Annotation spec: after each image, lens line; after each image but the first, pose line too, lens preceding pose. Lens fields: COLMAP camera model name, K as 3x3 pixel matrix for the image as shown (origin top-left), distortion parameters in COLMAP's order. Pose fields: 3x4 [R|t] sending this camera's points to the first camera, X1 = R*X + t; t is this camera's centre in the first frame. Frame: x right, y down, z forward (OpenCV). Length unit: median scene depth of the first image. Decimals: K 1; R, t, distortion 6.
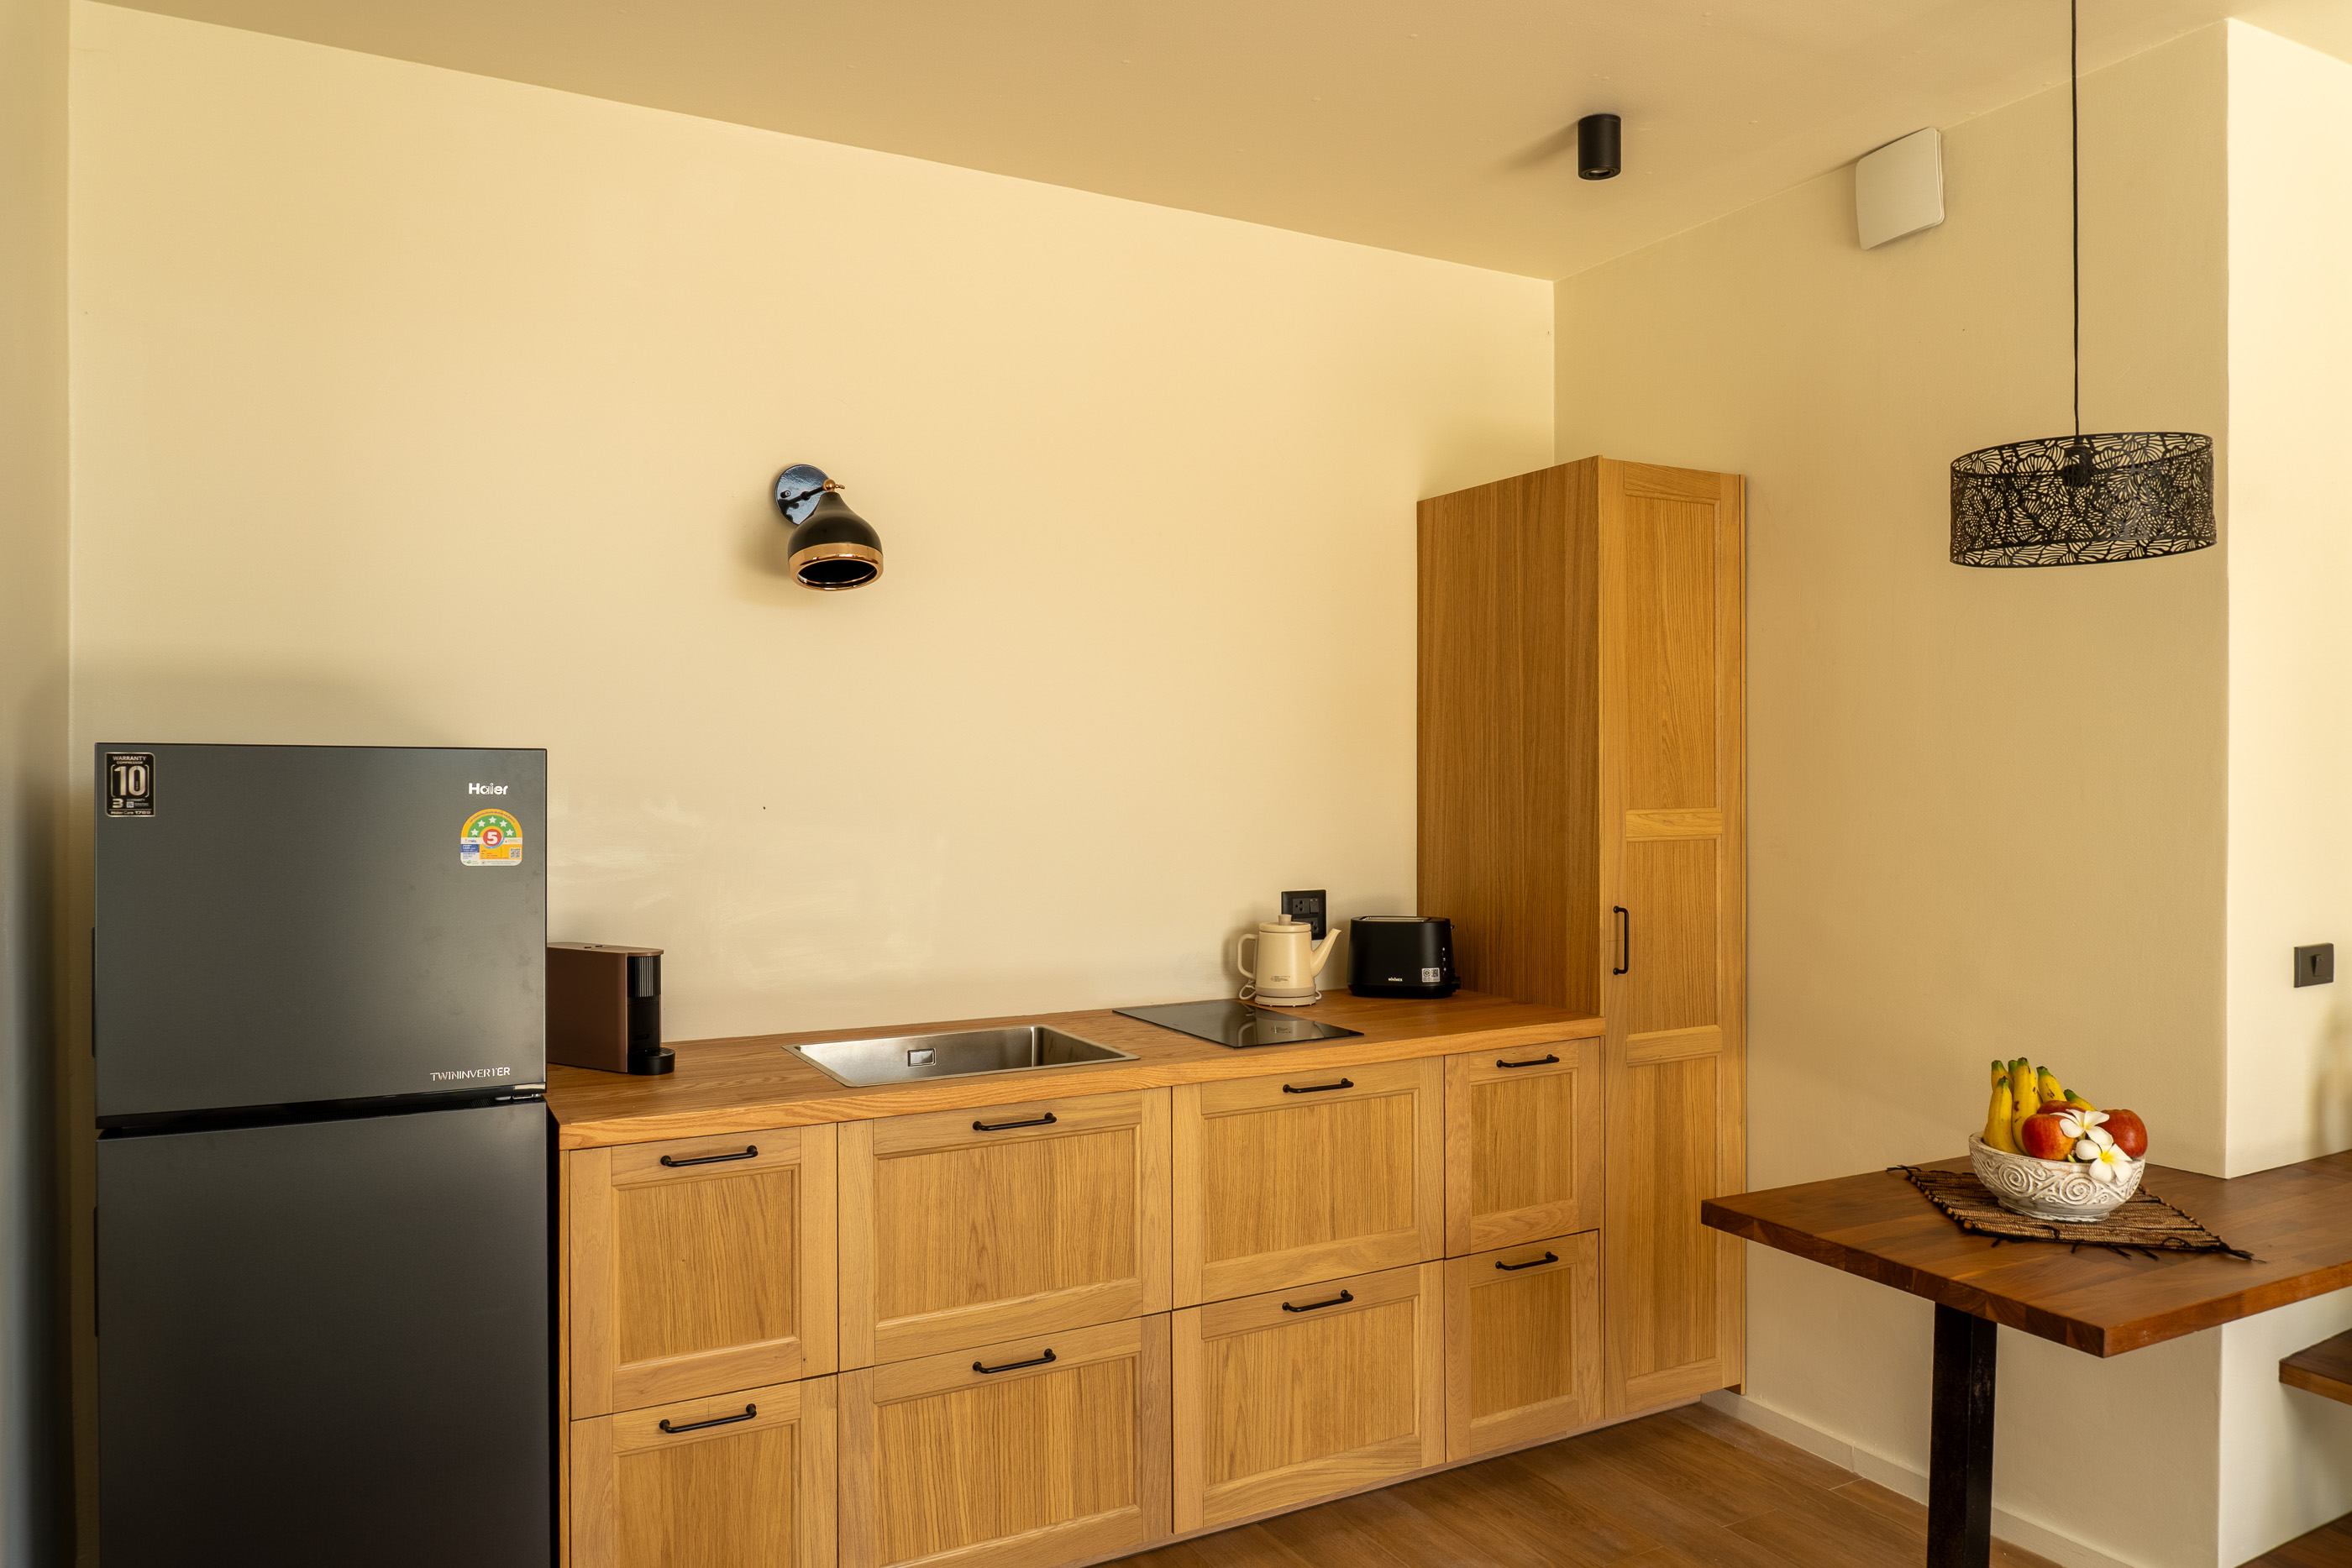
lens RADIAL K [[1575.3, 0, 1157.8], [0, 1575.3, 776.1], [0, 0, 1]] dist [-0.017235, 0.000466]
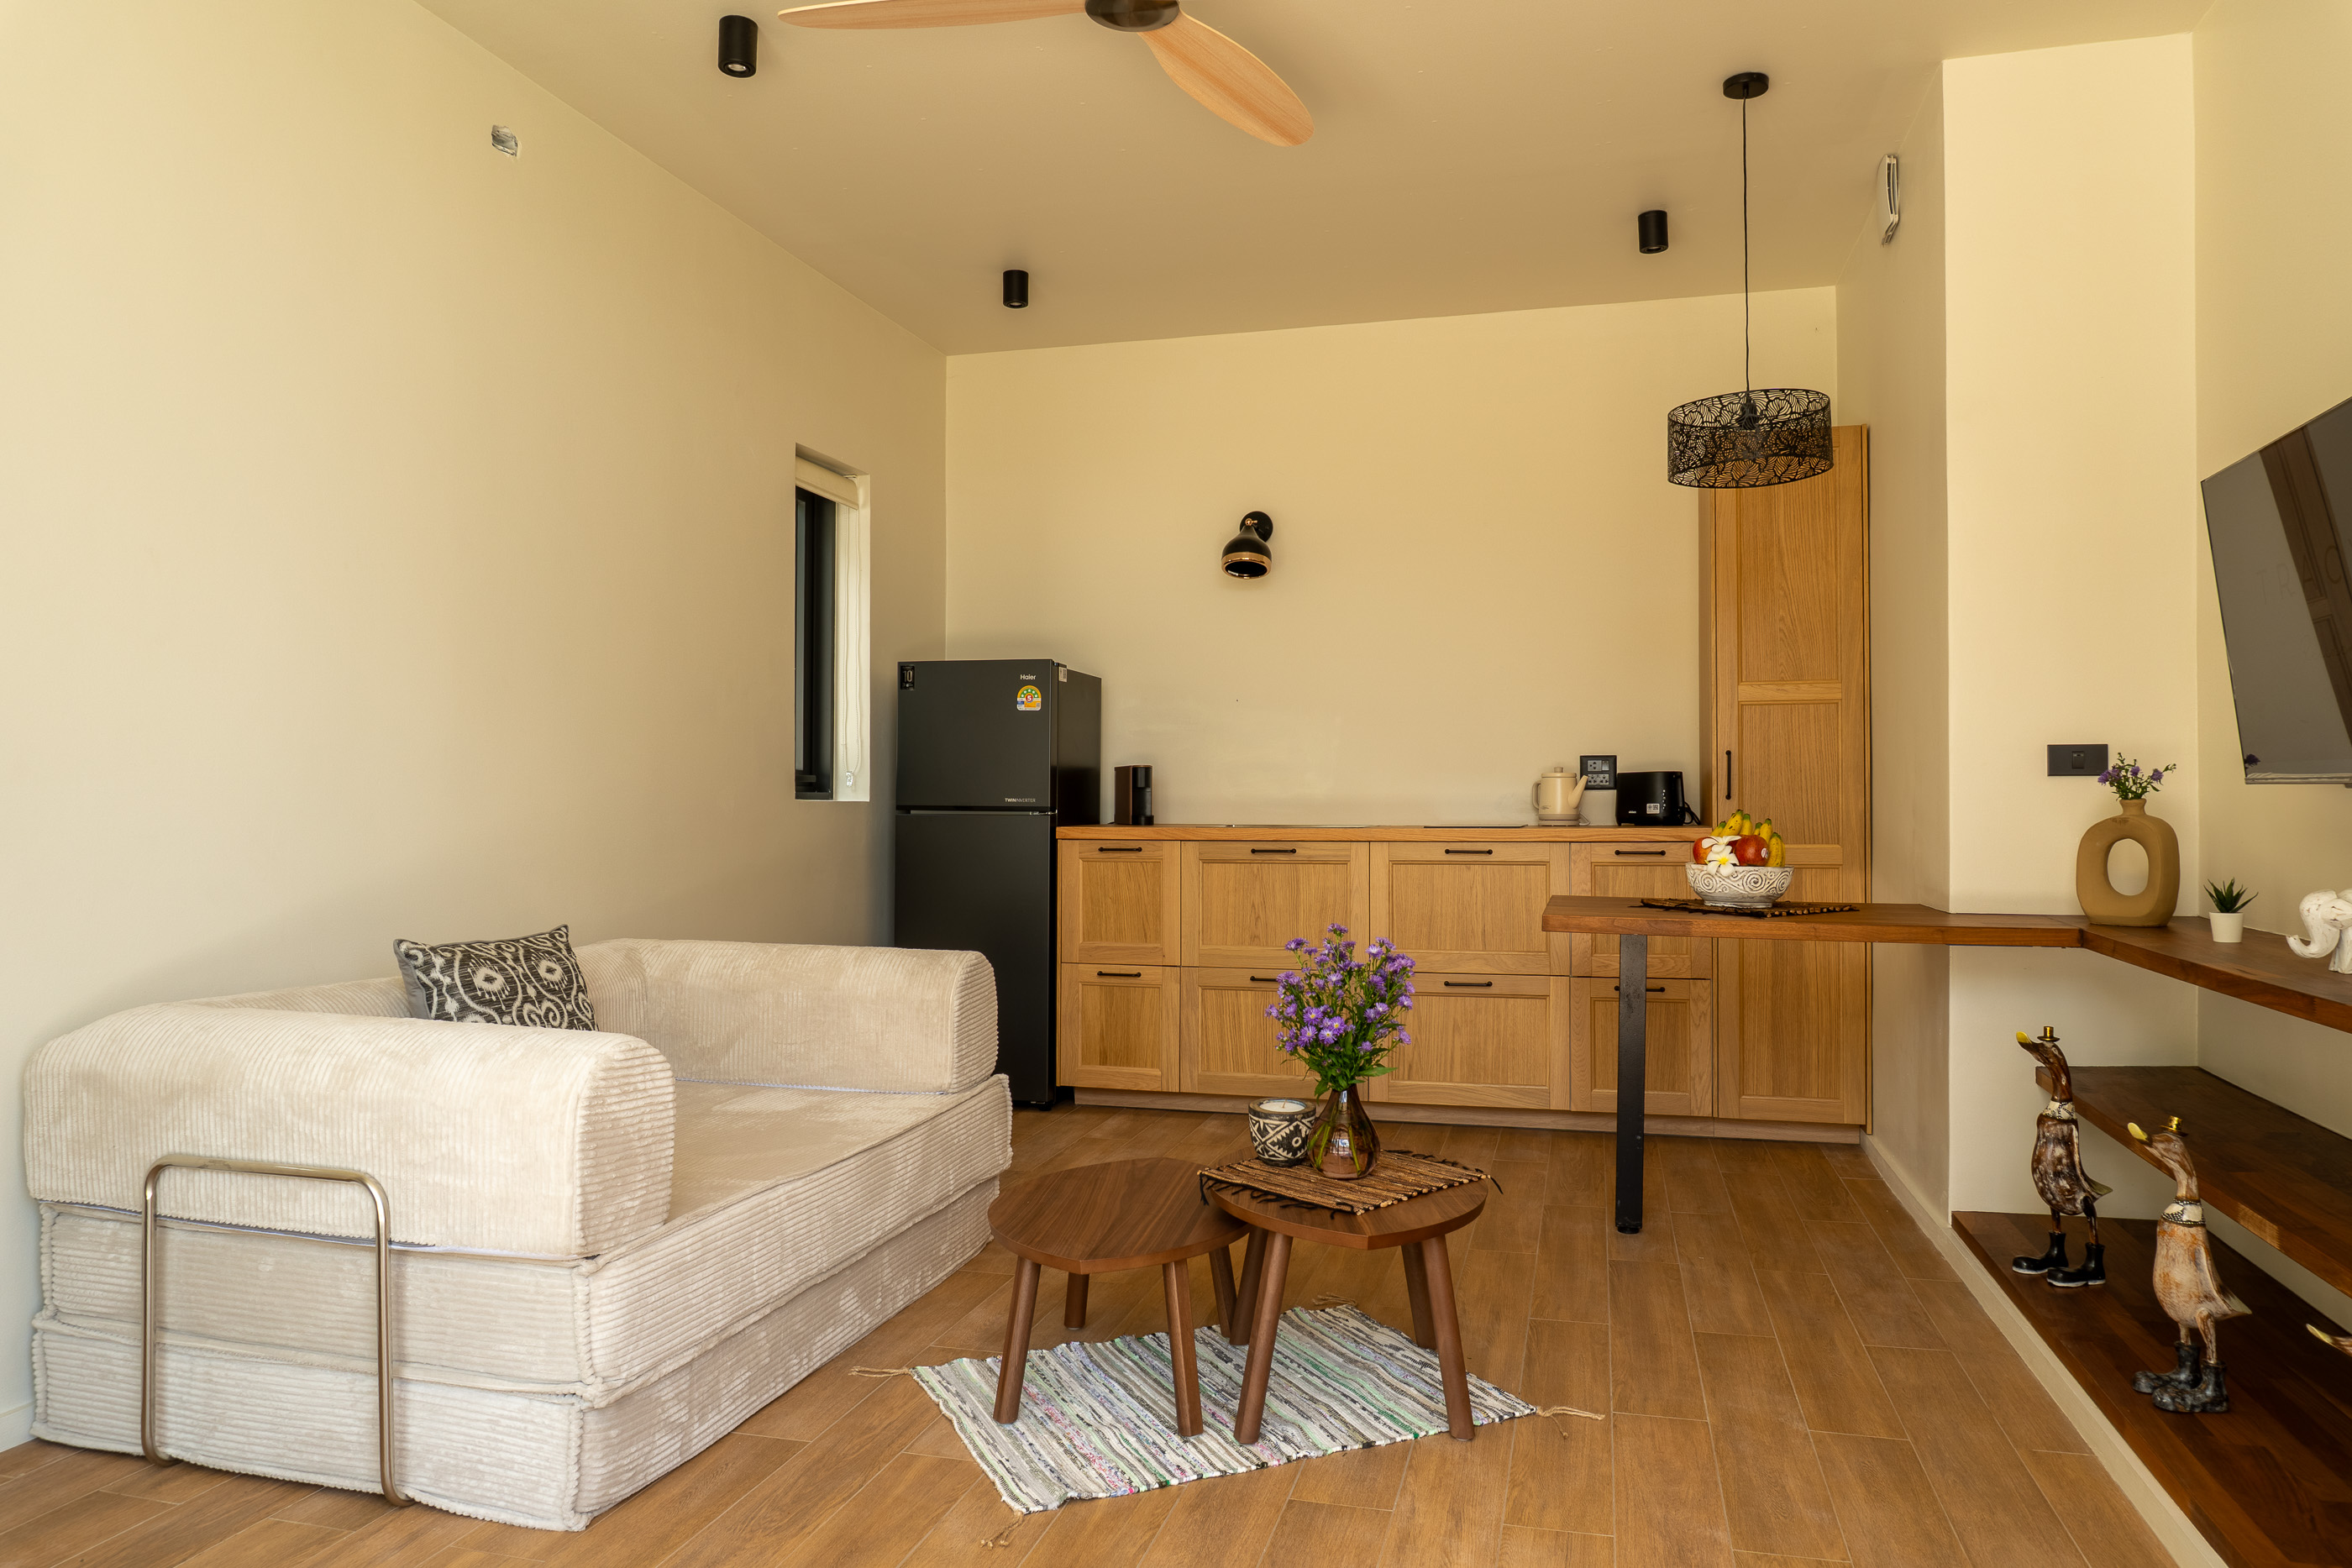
lens RADIAL K [[1575.3, 0, 1196.2], [0, 1575.3, 793.3], [0, 0, 1]] dist [-0.017235, 0.000466]
pose [[0.722285, -0.004927, -0.691578, 1.235400], [-0.004184, 0.999925, -0.011493, 0.187407], [0.691583, 0.011195, 0.722210, -0.452447]]
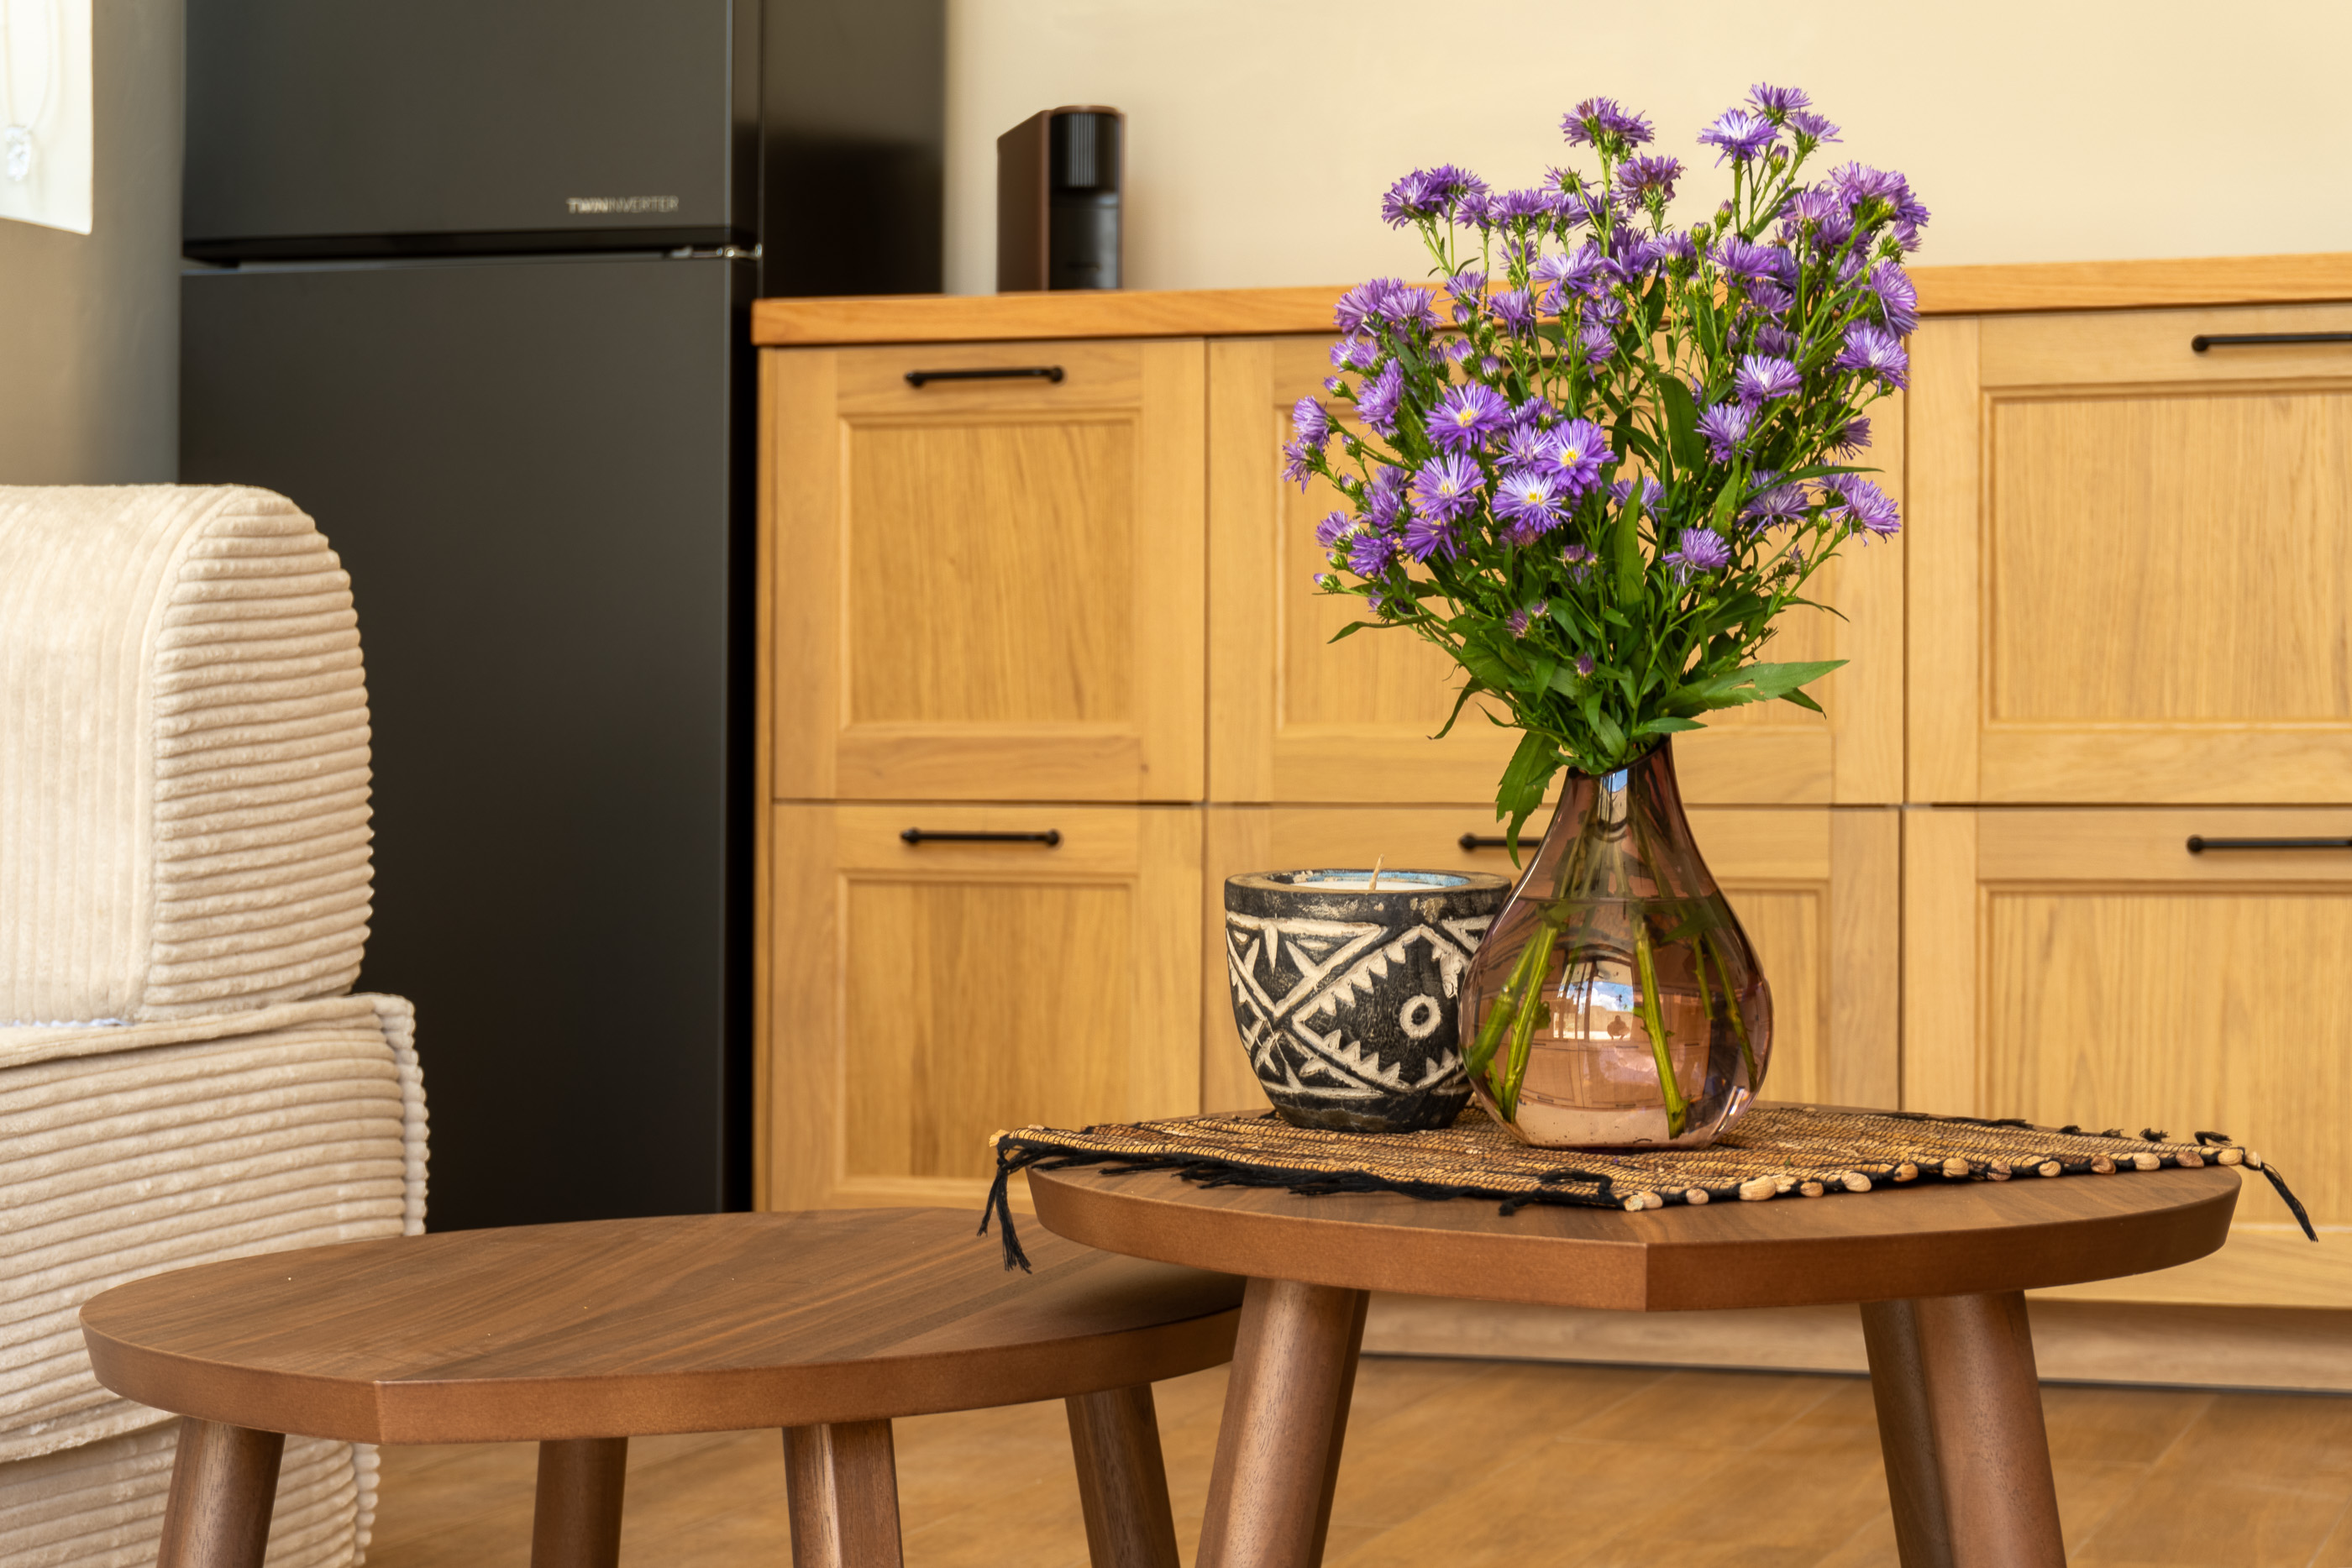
lens RADIAL K [[5049.2, 0, 1177.8], [0, 5049.2, 781.7], [0, 0, 1]] dist [-0.013408, 0.000000]
pose [[0.675423, 0.002983, -0.737424, 1.099480], [-0.006788, 0.999975, -0.002172, 0.386563], [0.737399, 0.006473, 0.675426, -0.183957]]
